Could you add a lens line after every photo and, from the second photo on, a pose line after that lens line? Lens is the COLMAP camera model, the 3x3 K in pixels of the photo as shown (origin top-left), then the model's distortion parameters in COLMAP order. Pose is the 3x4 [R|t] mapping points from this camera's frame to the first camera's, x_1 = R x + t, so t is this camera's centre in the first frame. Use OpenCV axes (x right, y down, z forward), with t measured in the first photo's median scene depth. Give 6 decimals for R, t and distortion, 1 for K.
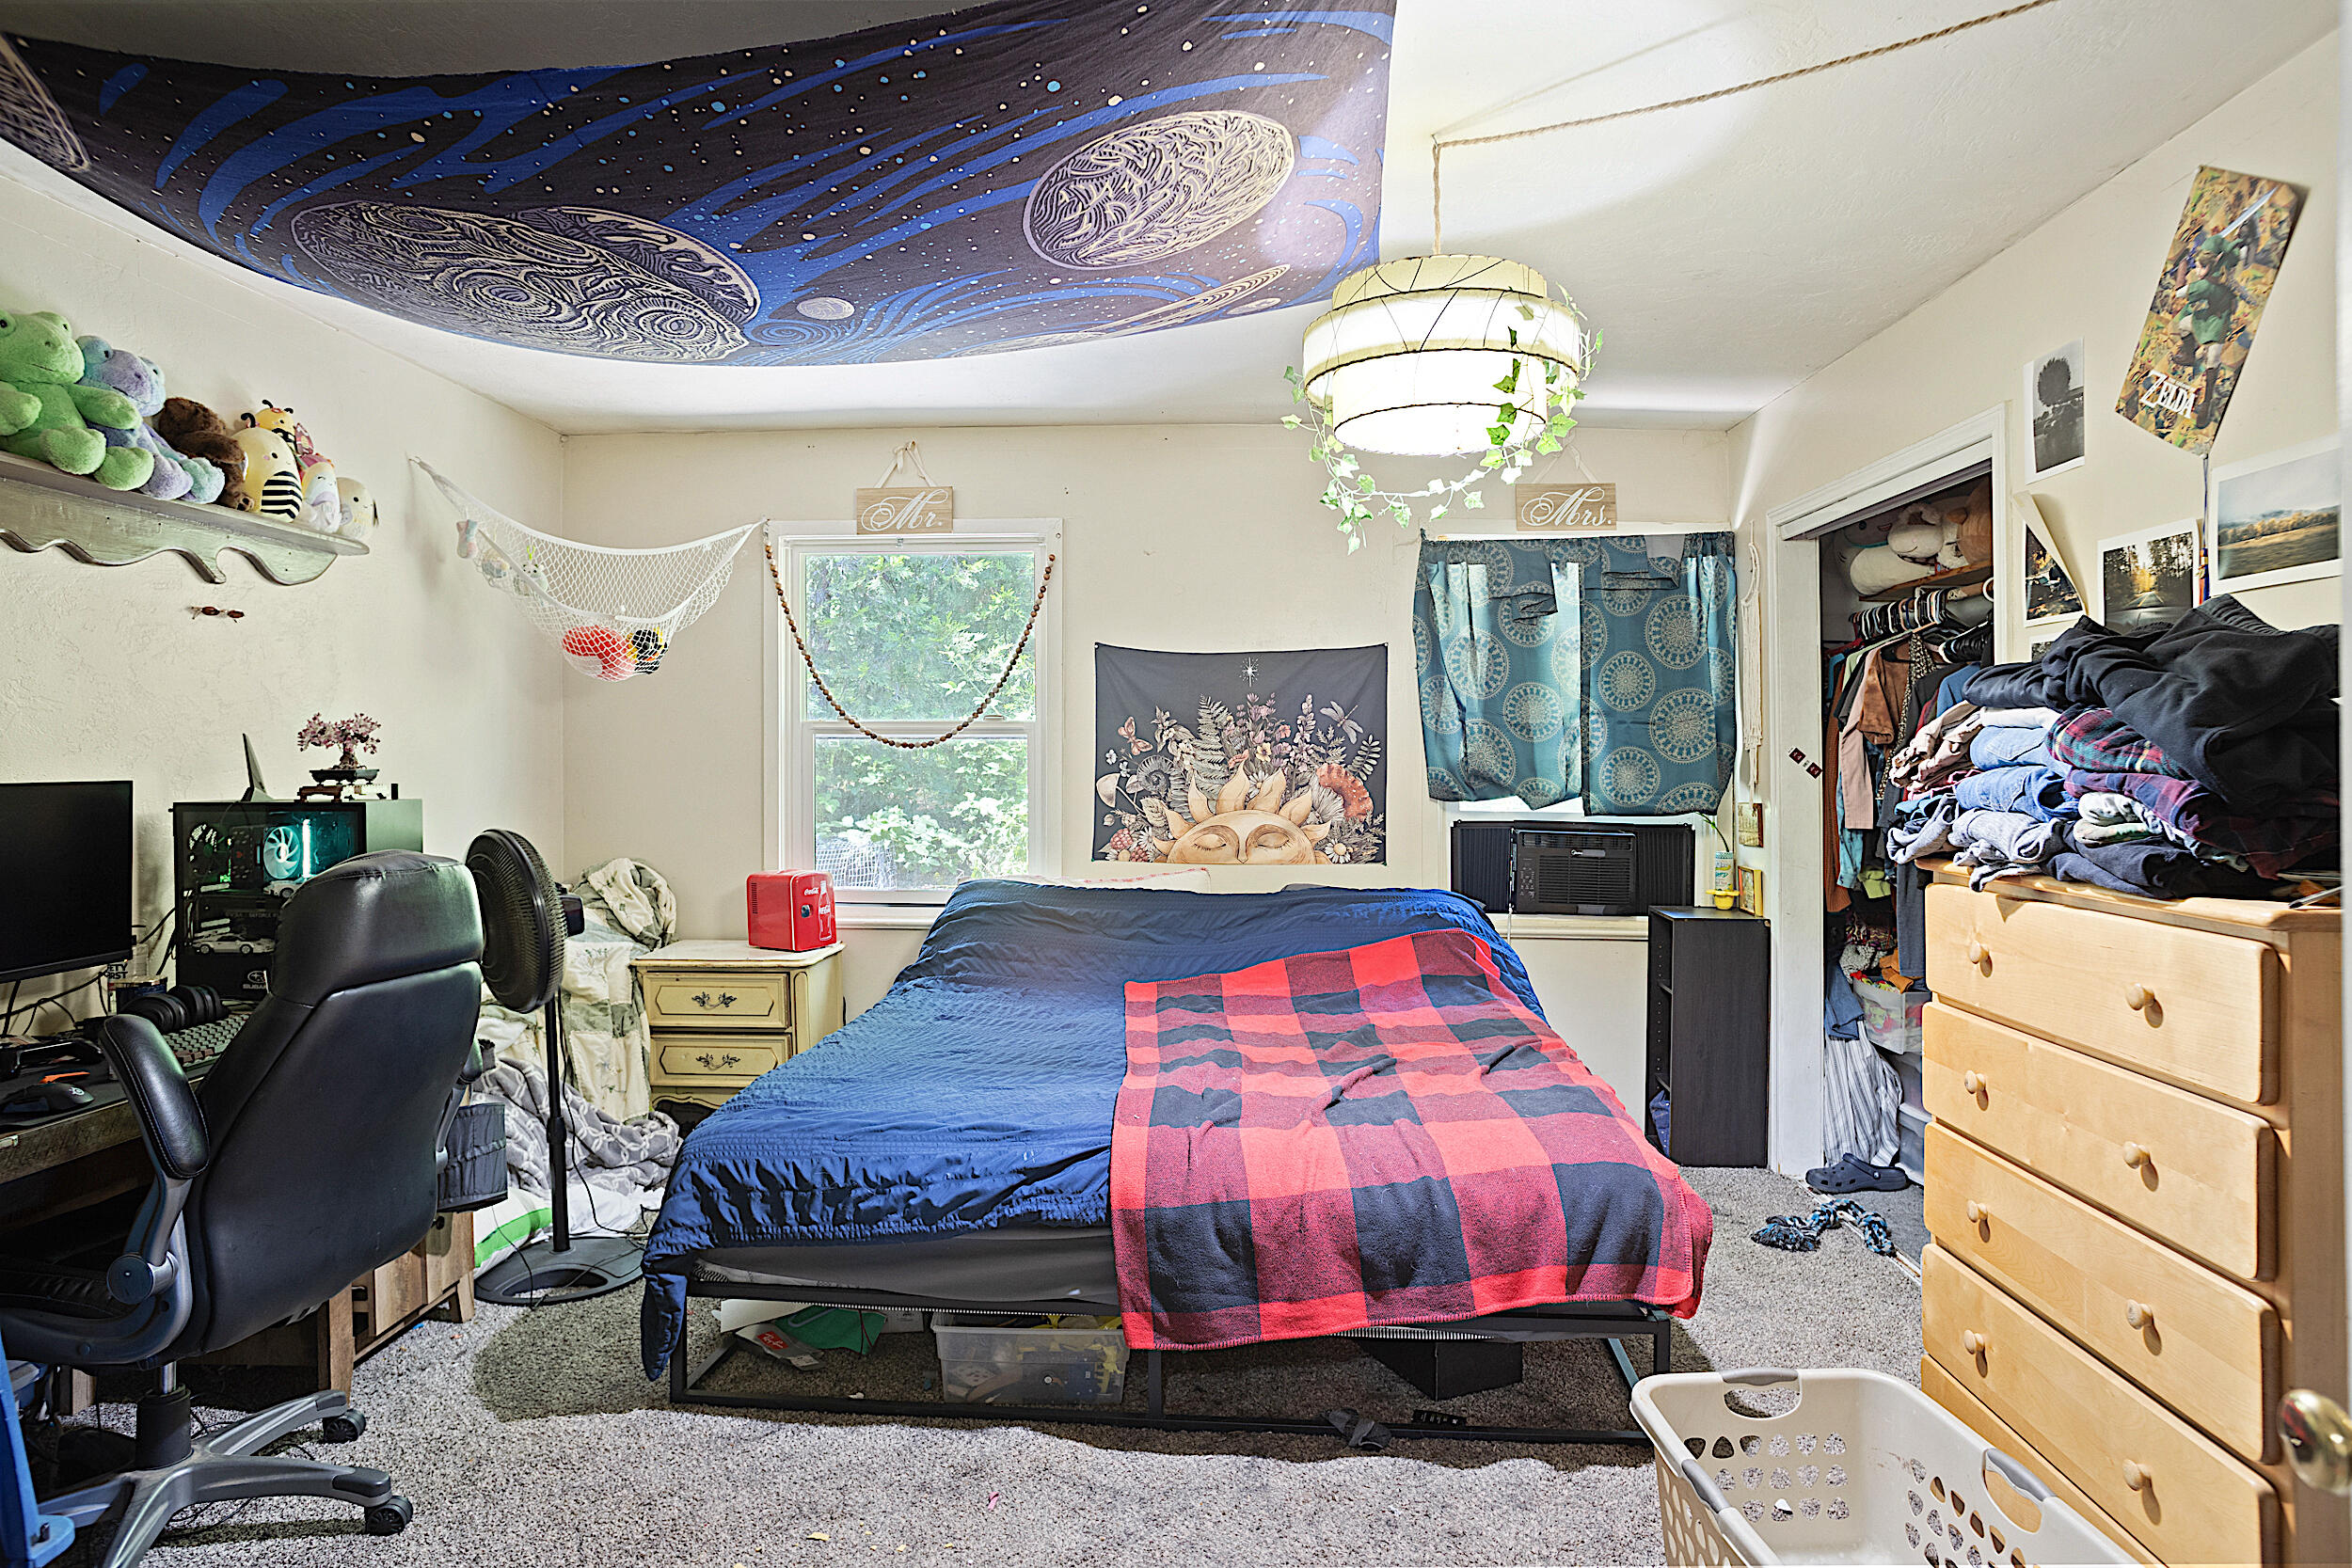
lens RADIAL K [[1351.9, 0, 1180.5], [0, 1351.9, 778.3], [0, 0, 1]] dist [-0.007479, 0.008220]
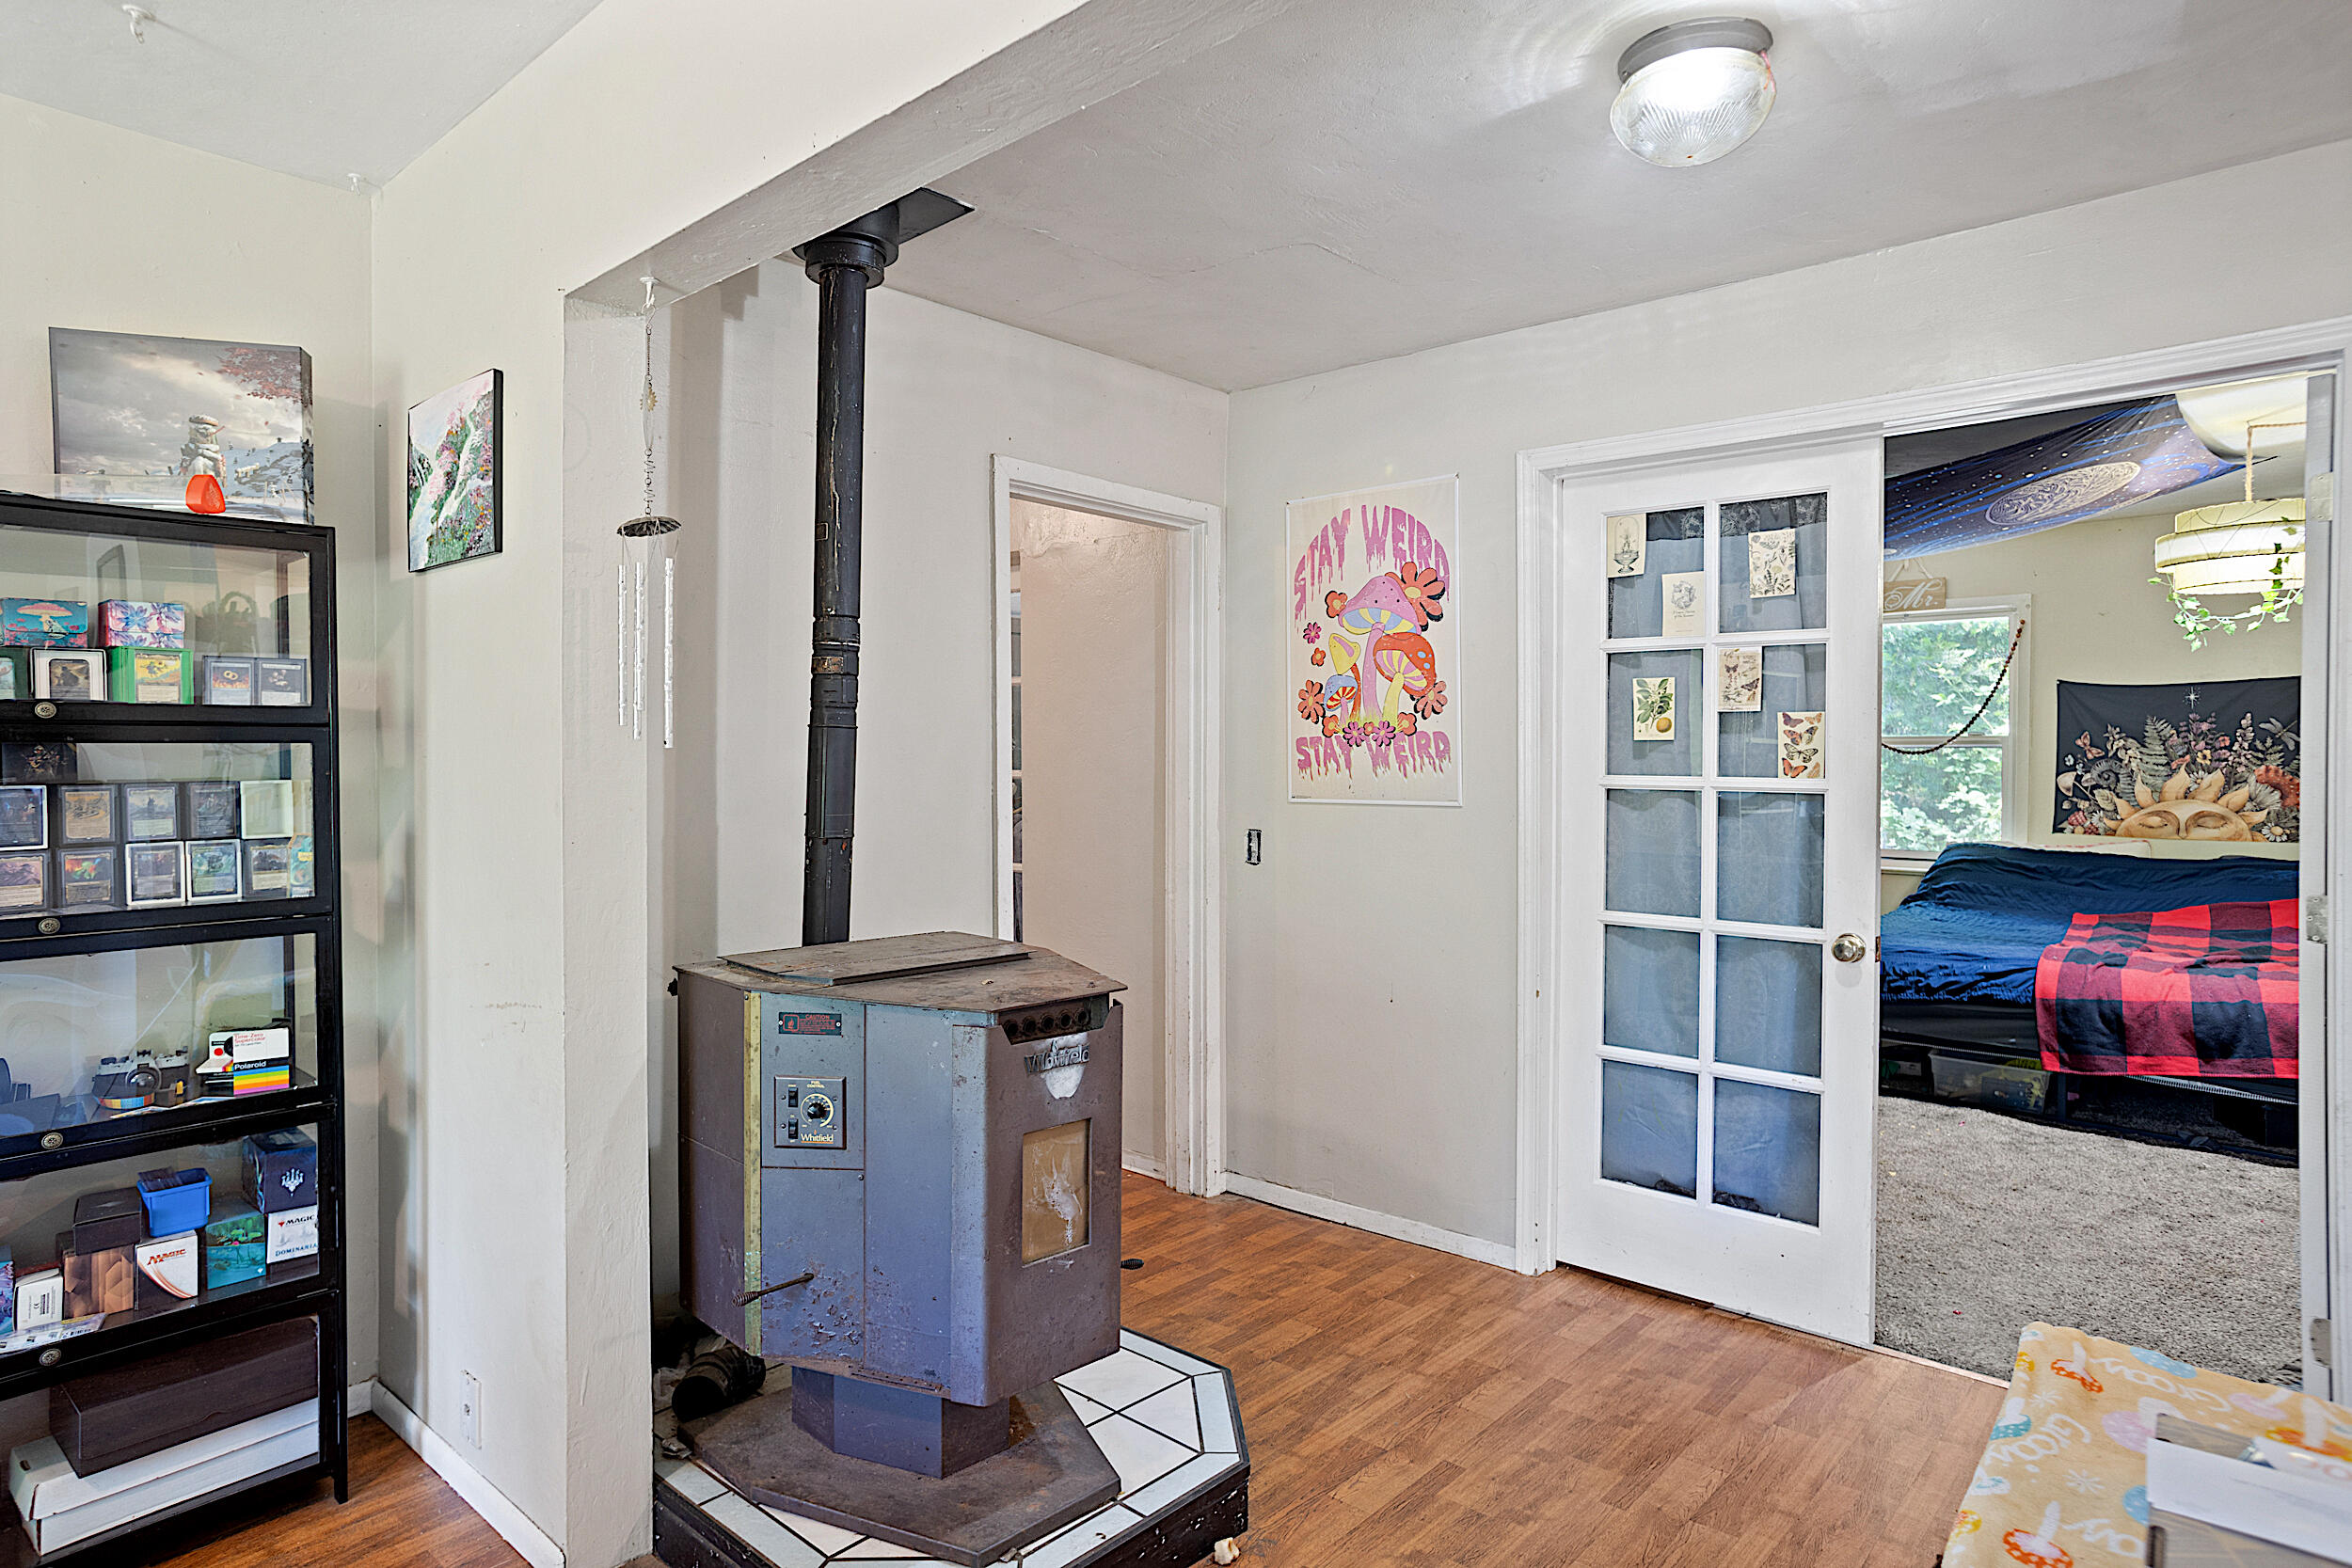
lens RADIAL K [[1351.9, 0, 1189.9], [0, 1351.9, 788.9], [0, 0, 1]] dist [-0.007479, 0.008220]
pose [[0.781617, 0.012304, -0.623637, 0.112377], [-0.006584, 0.999912, 0.011476, 0.003882], [0.623724, -0.004864, 0.781630, -0.693124]]
